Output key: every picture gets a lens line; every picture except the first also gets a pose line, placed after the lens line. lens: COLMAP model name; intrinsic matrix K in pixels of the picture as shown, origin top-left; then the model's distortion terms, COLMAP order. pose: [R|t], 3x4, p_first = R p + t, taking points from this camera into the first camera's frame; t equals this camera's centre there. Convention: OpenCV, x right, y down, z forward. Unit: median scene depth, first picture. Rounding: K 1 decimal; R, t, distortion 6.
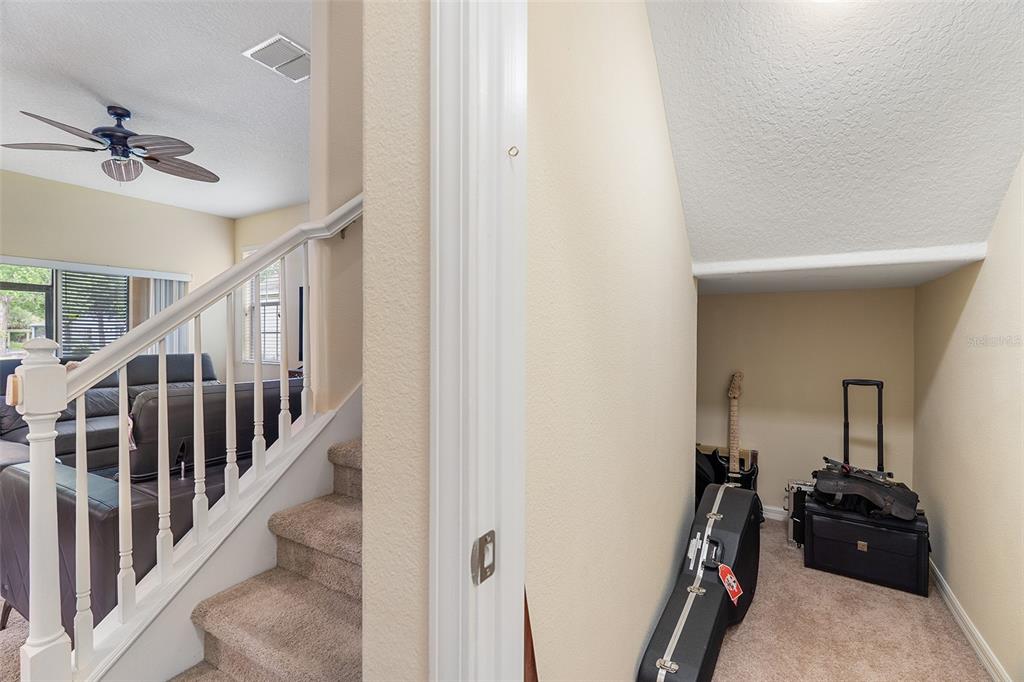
lens RADIAL K [[464.0, 0, 509.5], [0, 464.0, 337.6], [0, 0, 1]] dist [-0.009496, 0.003672]
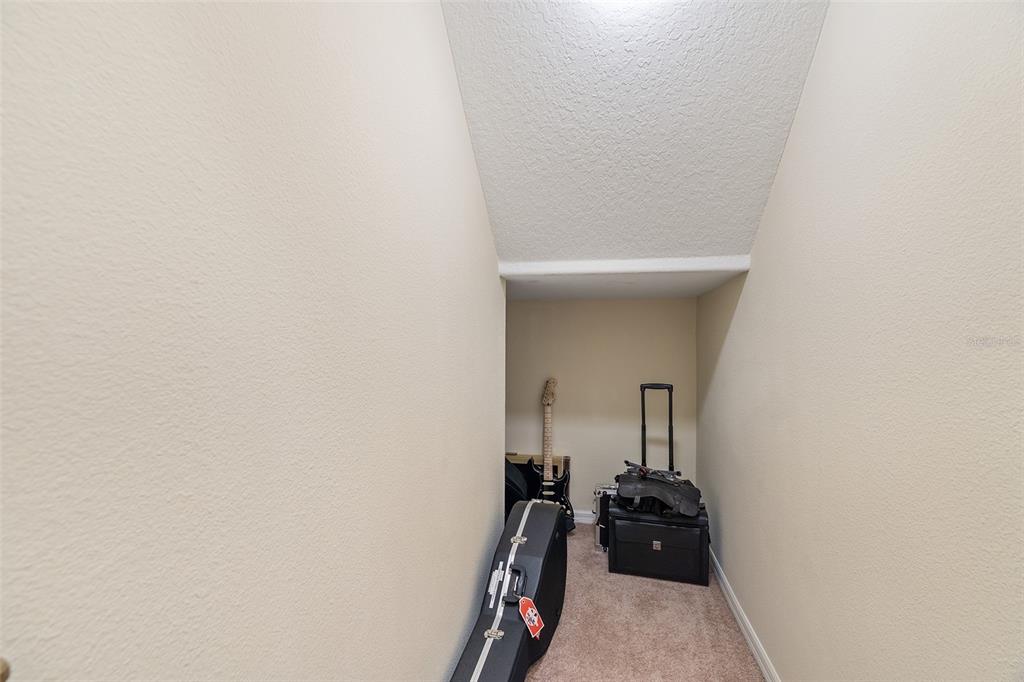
lens RADIAL K [[464.0, 0, 509.5], [0, 464.0, 337.6], [0, 0, 1]] dist [-0.009496, 0.003672]
pose [[0.943841, 0.002799, 0.330388, 0.113032], [0.001718, 0.999909, -0.013379, 0.000822], [-0.330396, 0.013195, 0.943750, 0.129598]]
